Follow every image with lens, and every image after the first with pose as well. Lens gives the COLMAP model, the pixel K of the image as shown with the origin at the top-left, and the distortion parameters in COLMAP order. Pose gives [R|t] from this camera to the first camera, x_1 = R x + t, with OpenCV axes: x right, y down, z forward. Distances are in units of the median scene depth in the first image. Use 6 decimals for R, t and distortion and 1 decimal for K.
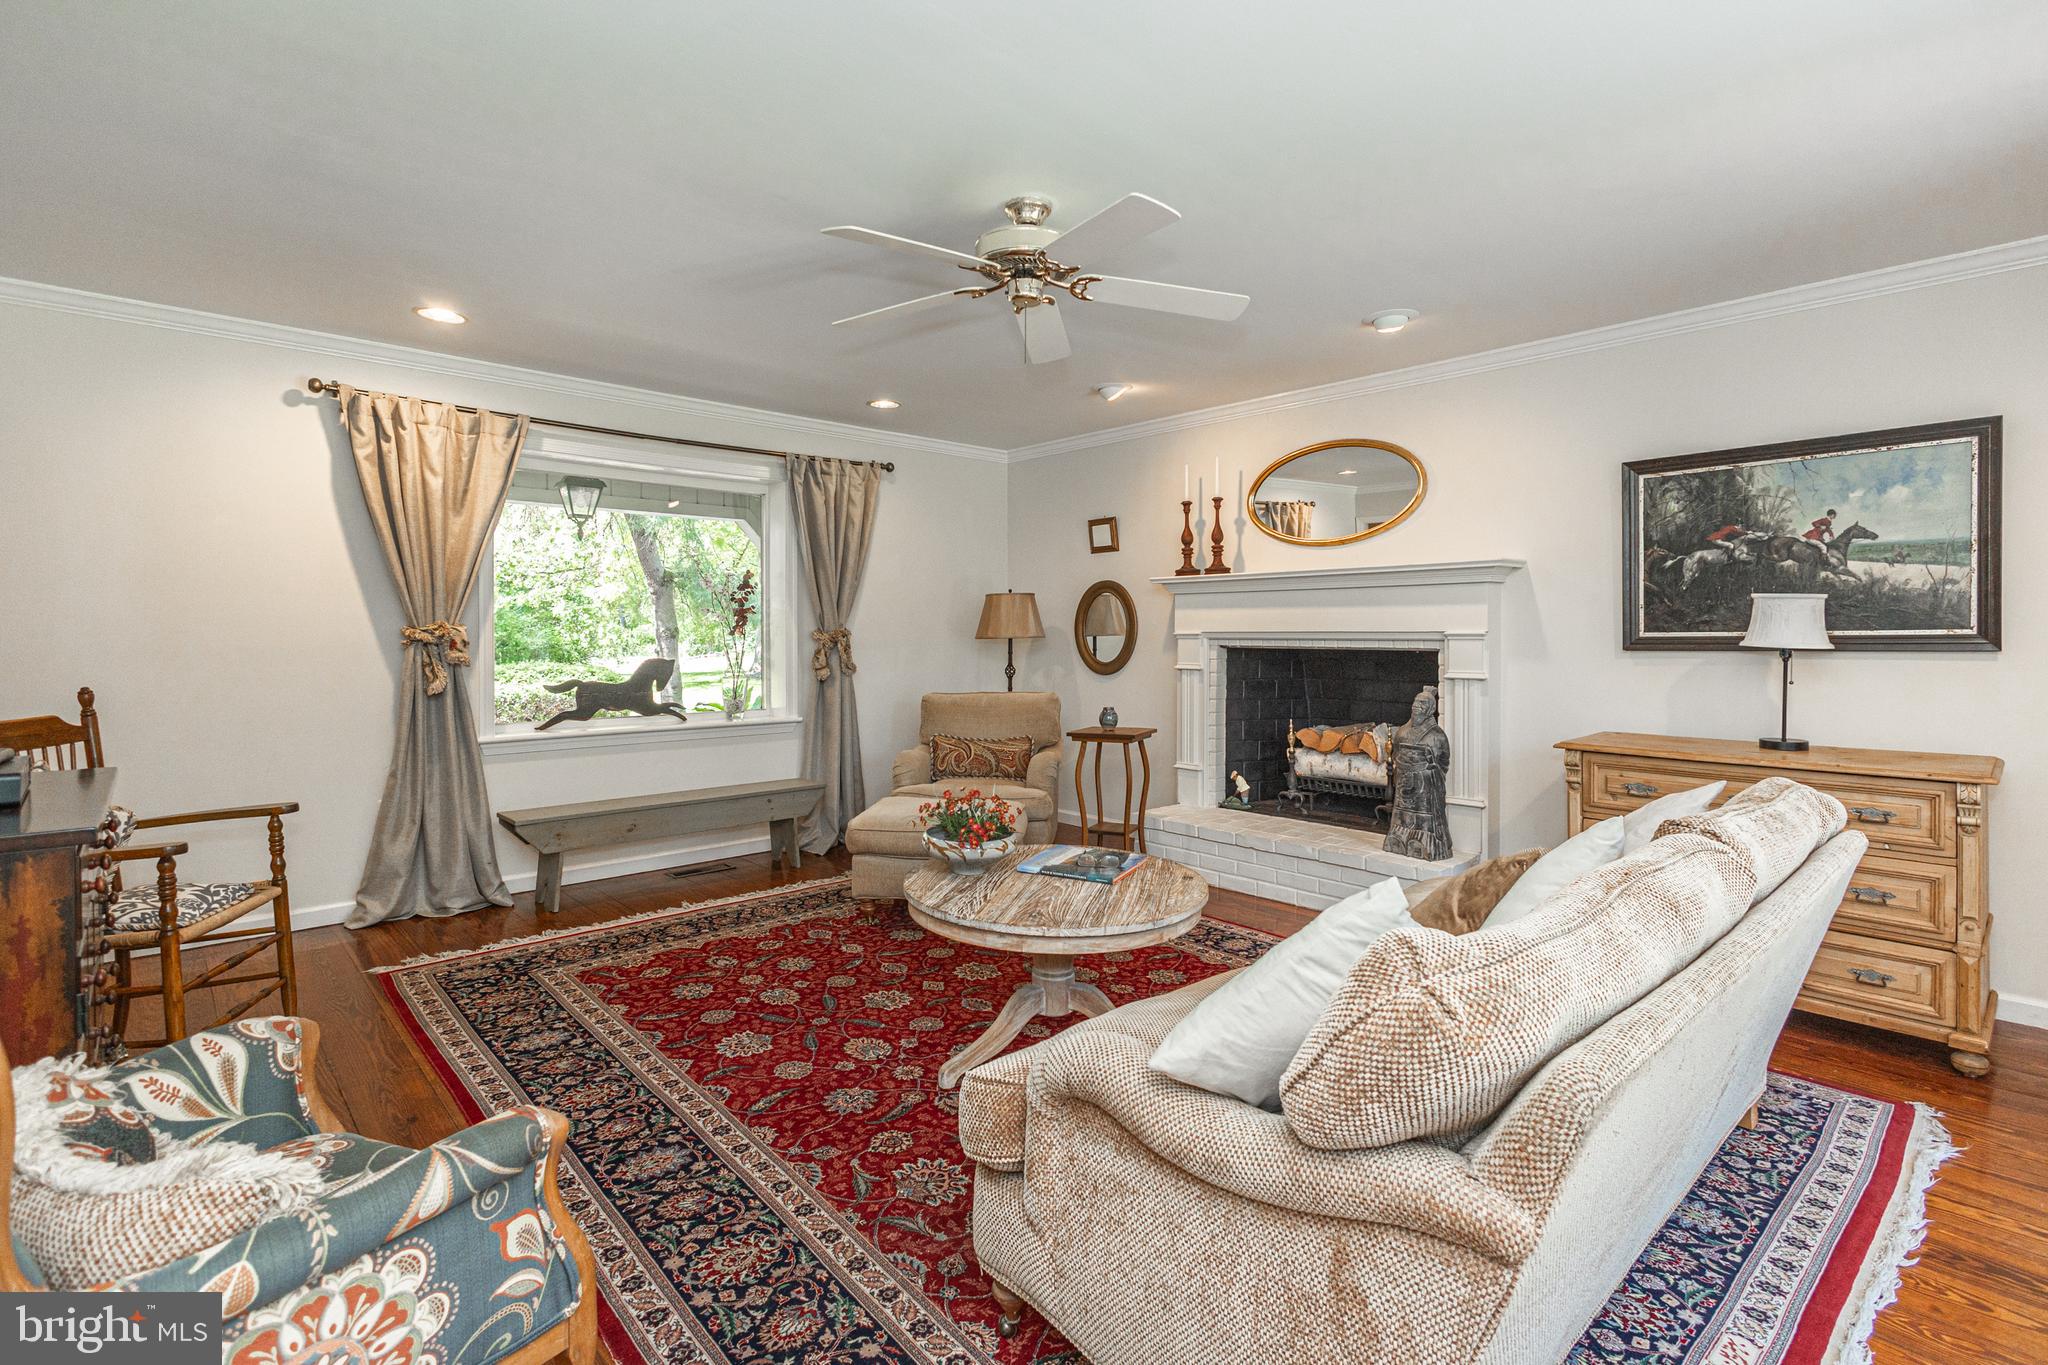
lens RADIAL K [[963.1, 0, 1032.1], [0, 963.1, 643.9], [0, 0, 1]] dist [0.008129, -0.002011]
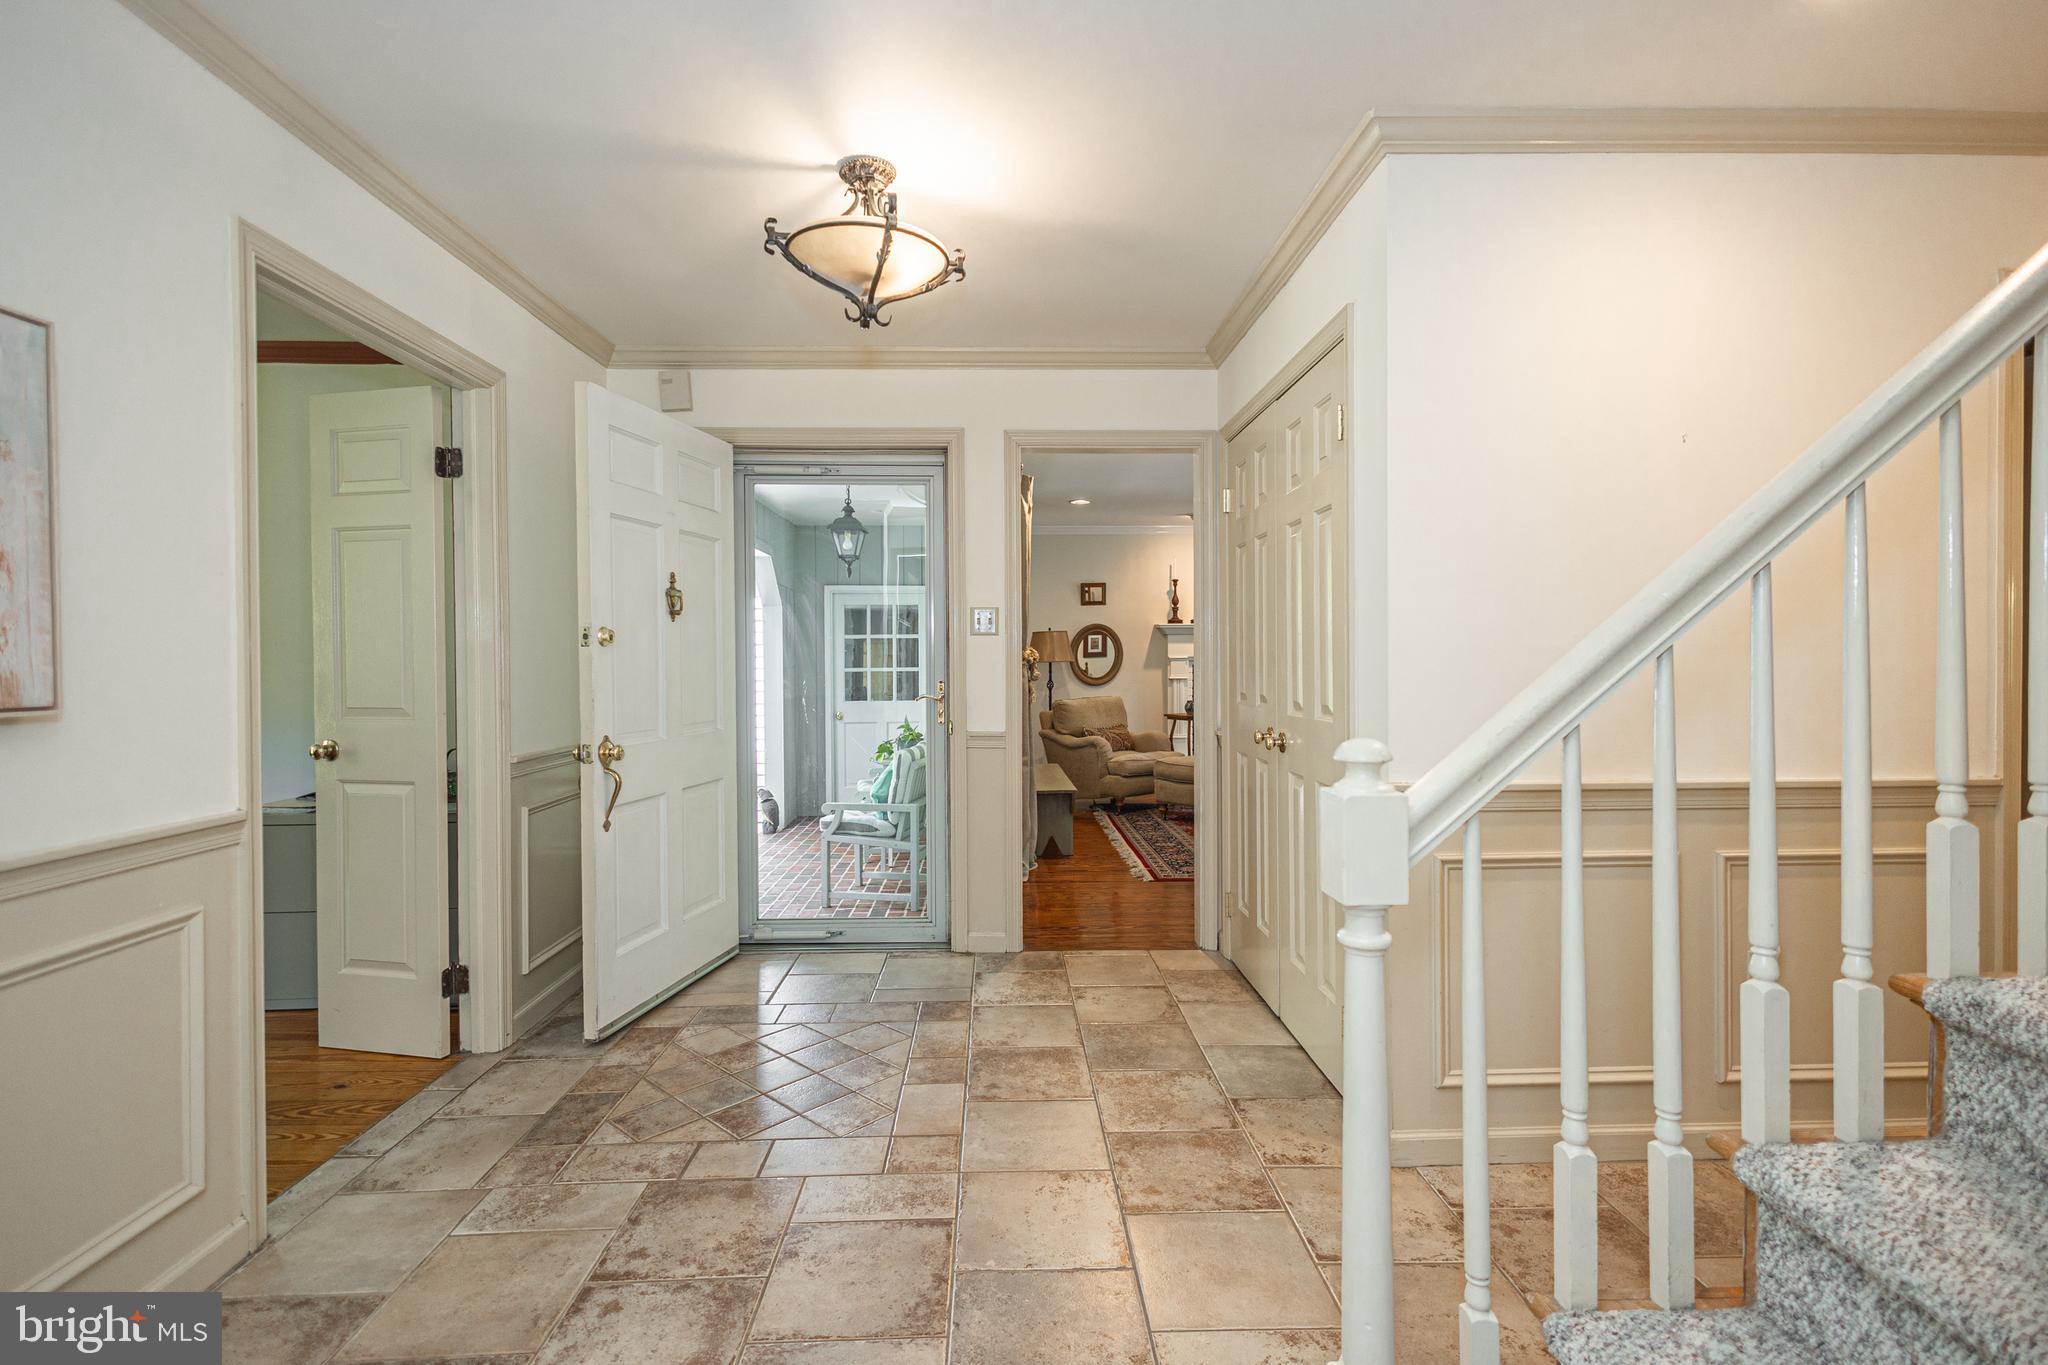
lens RADIAL K [[963.1, 0, 1033.9], [0, 963.1, 672.8], [0, 0, 1]] dist [0.008129, -0.002011]
pose [[0.637307, -0.012636, 0.770507, -1.856113], [0.017623, 0.999843, 0.001821, 0.011755], [-0.770409, 0.012418, 0.637429, 0.165494]]
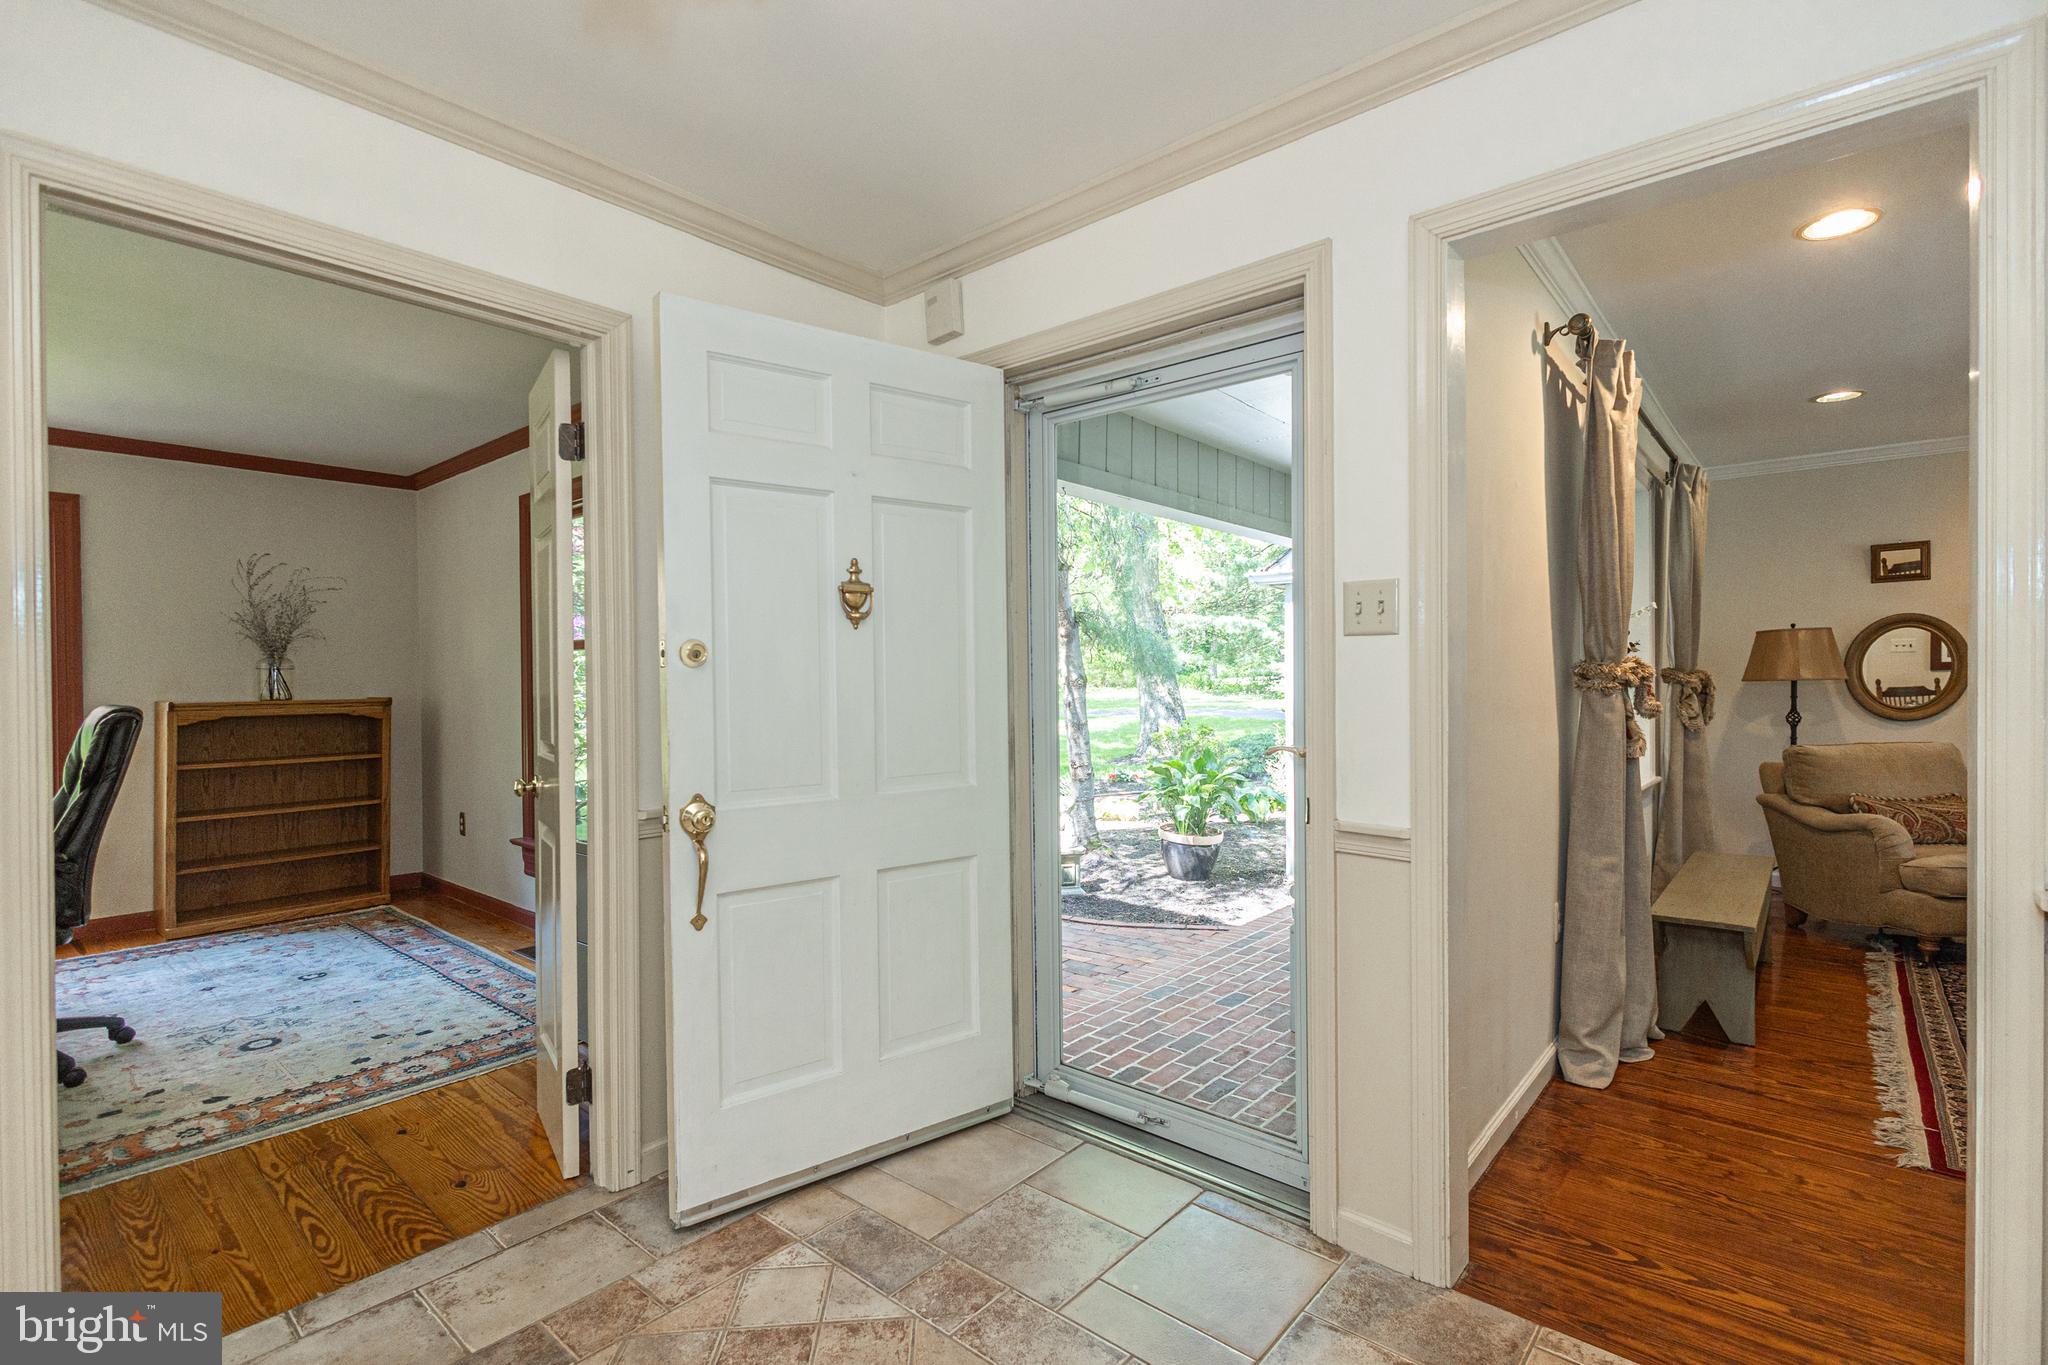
lens RADIAL K [[963.1, 0, 1012.8], [0, 963.1, 685.2], [0, 0, 1]] dist [0.008129, -0.002011]
pose [[0.991539, -0.006825, 0.129629, -1.341938], [0.008041, 0.999928, -0.008863, 0.001620], [-0.129559, 0.009831, 0.991523, 0.373450]]
